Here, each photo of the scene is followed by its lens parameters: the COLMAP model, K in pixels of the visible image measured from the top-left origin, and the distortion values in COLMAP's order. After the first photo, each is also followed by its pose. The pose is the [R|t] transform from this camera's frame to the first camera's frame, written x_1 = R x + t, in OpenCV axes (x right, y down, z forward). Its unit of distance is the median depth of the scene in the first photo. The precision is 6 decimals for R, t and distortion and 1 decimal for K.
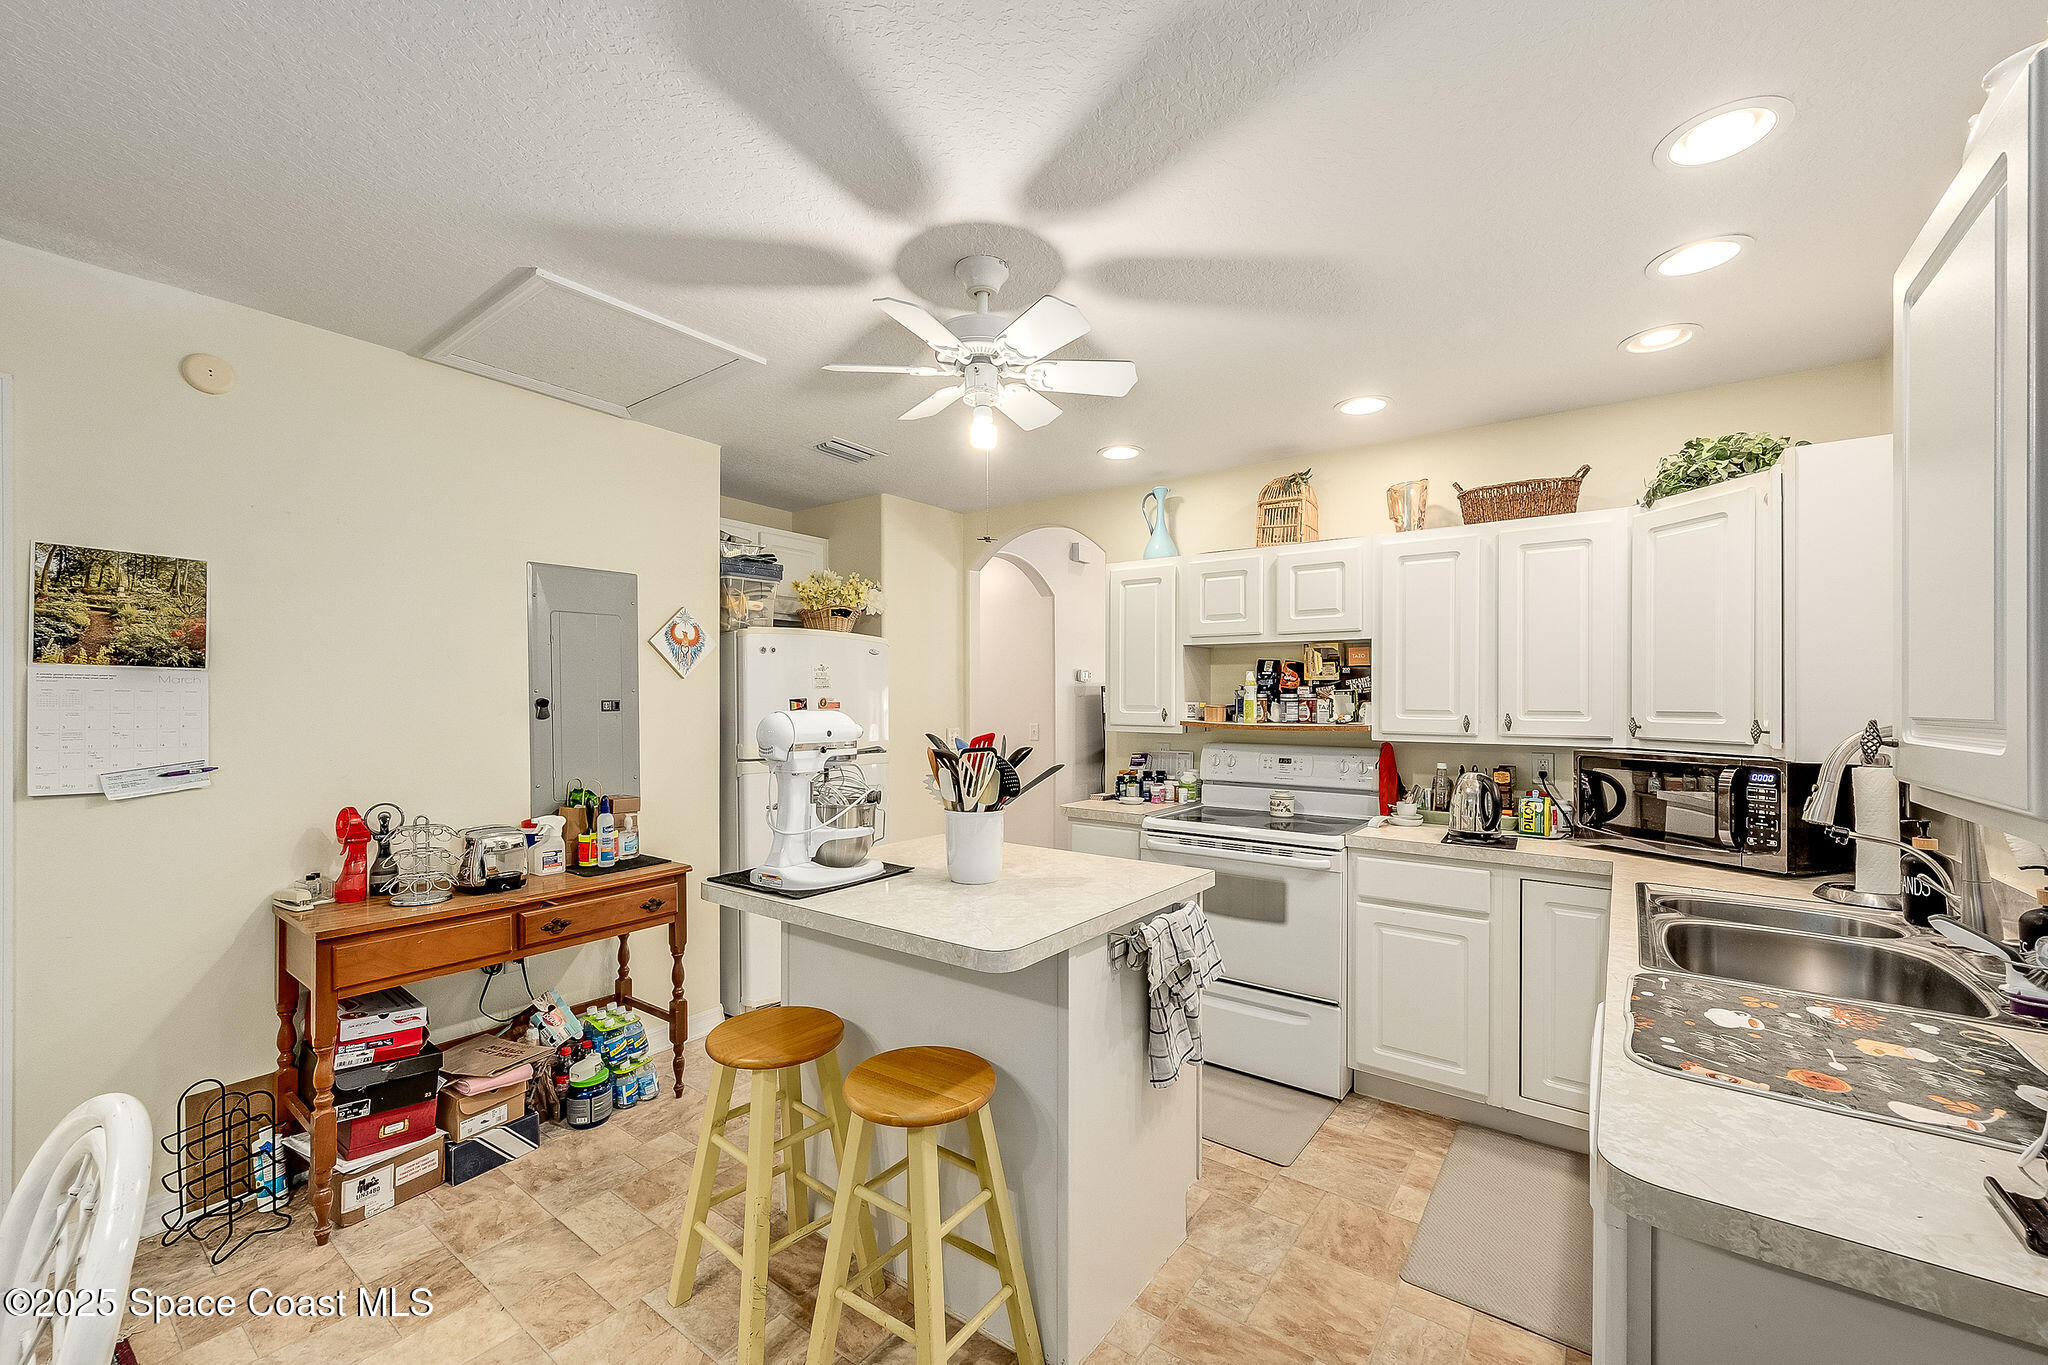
lens RADIAL K [[807.5, 0, 1021.8], [0, 807.5, 694.3], [0, 0, 1]] dist [0.003665, 0.000343]
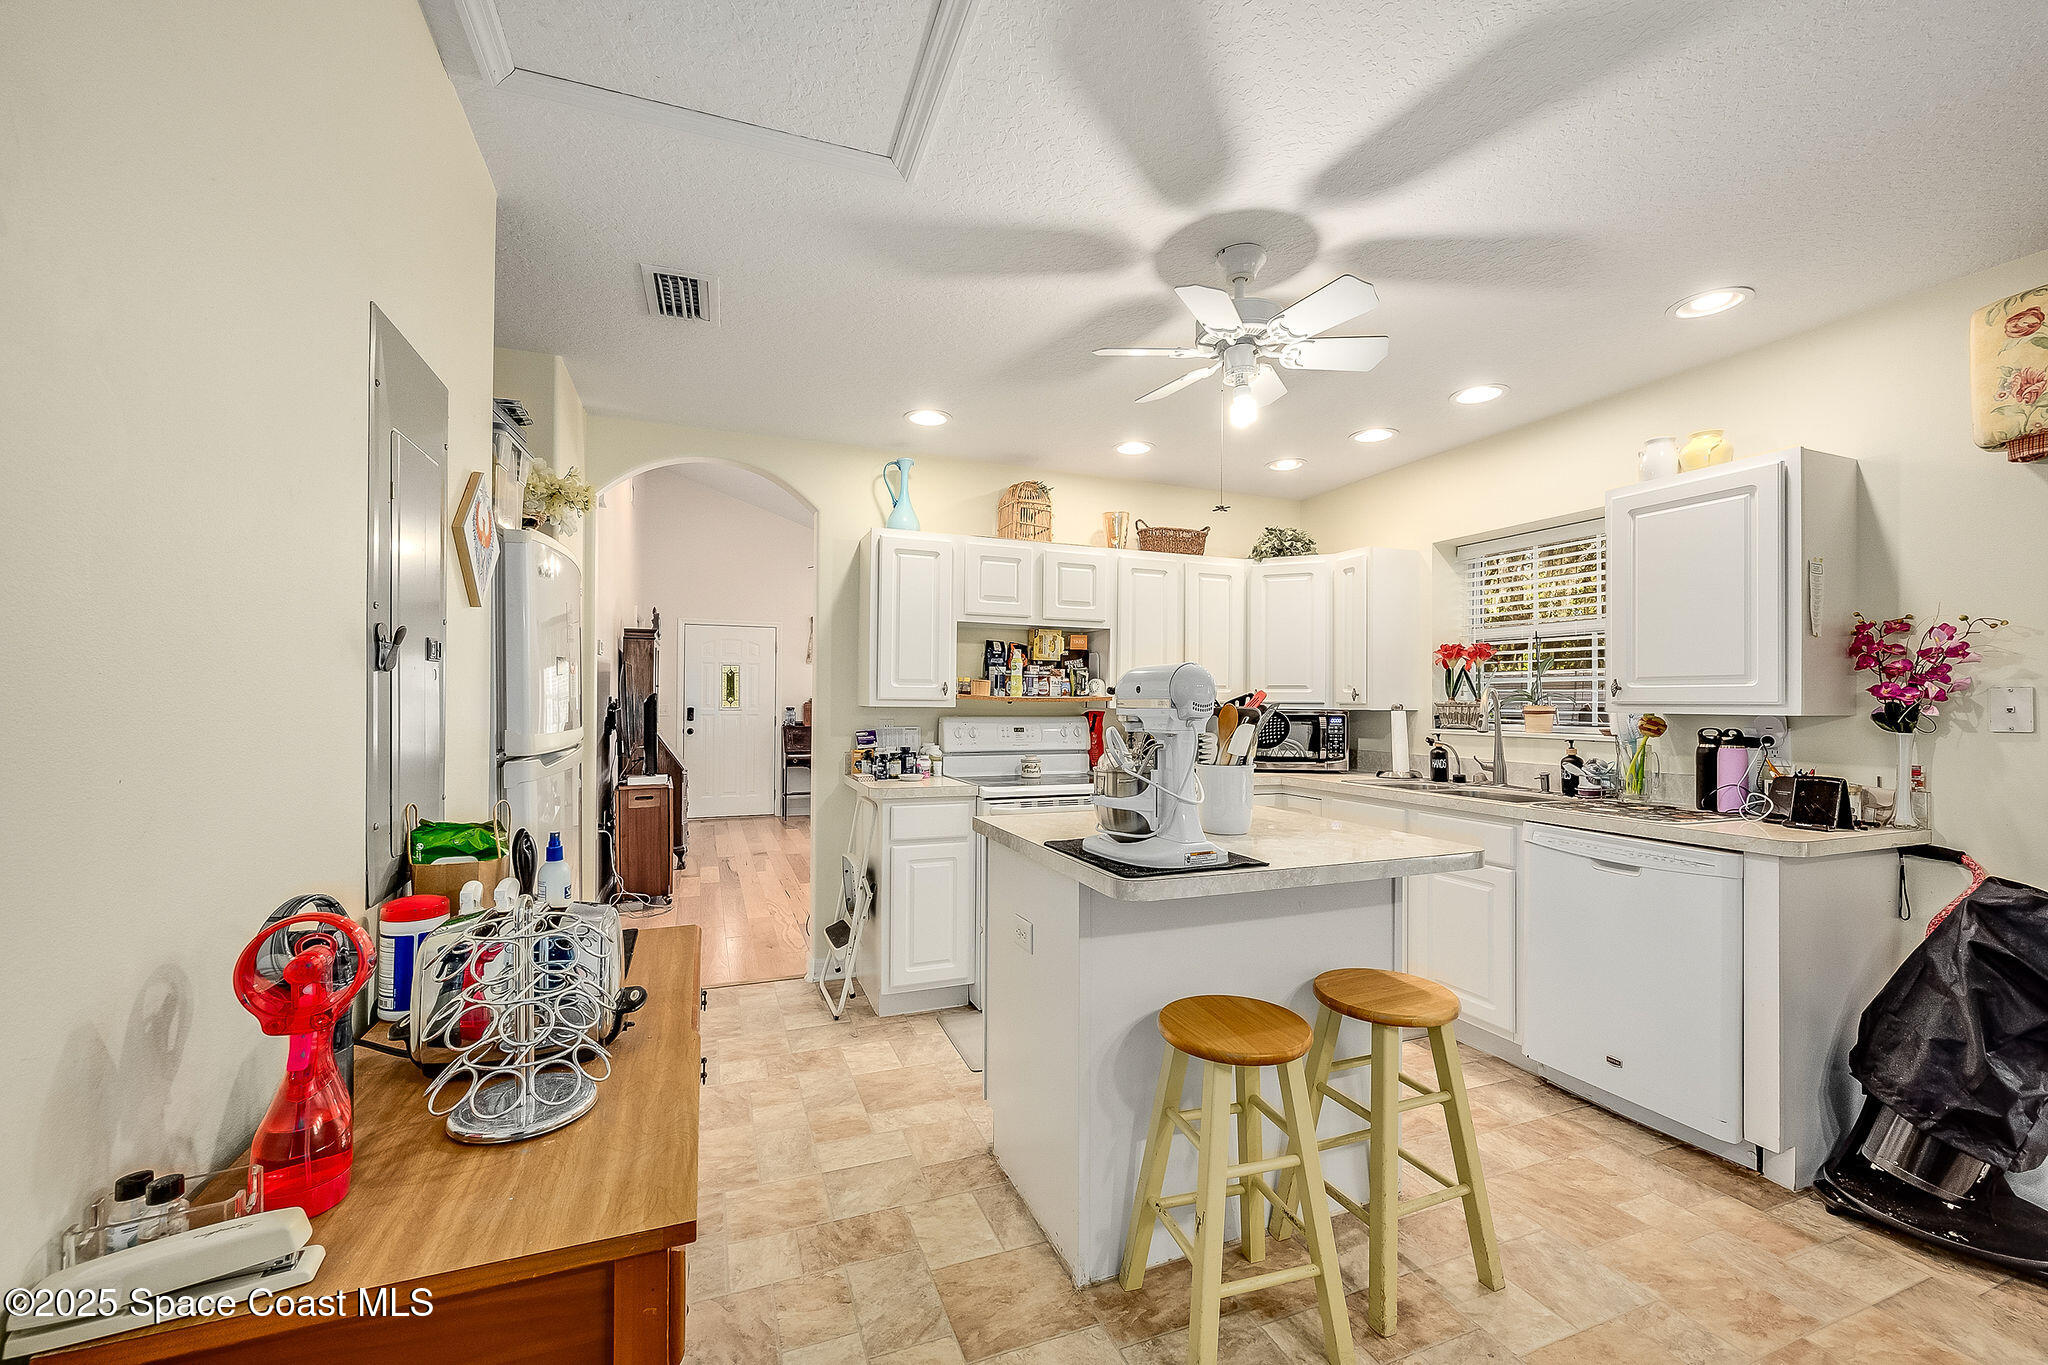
lens RADIAL K [[807.5, 0, 1017.2], [0, 807.5, 694.2], [0, 0, 1]] dist [0.003665, 0.000343]
pose [[0.535257, 0.003739, 0.844681, -0.683131], [-0.010518, 0.999942, 0.002238, 0.031573], [-0.844624, -0.010082, 0.535265, 0.415742]]
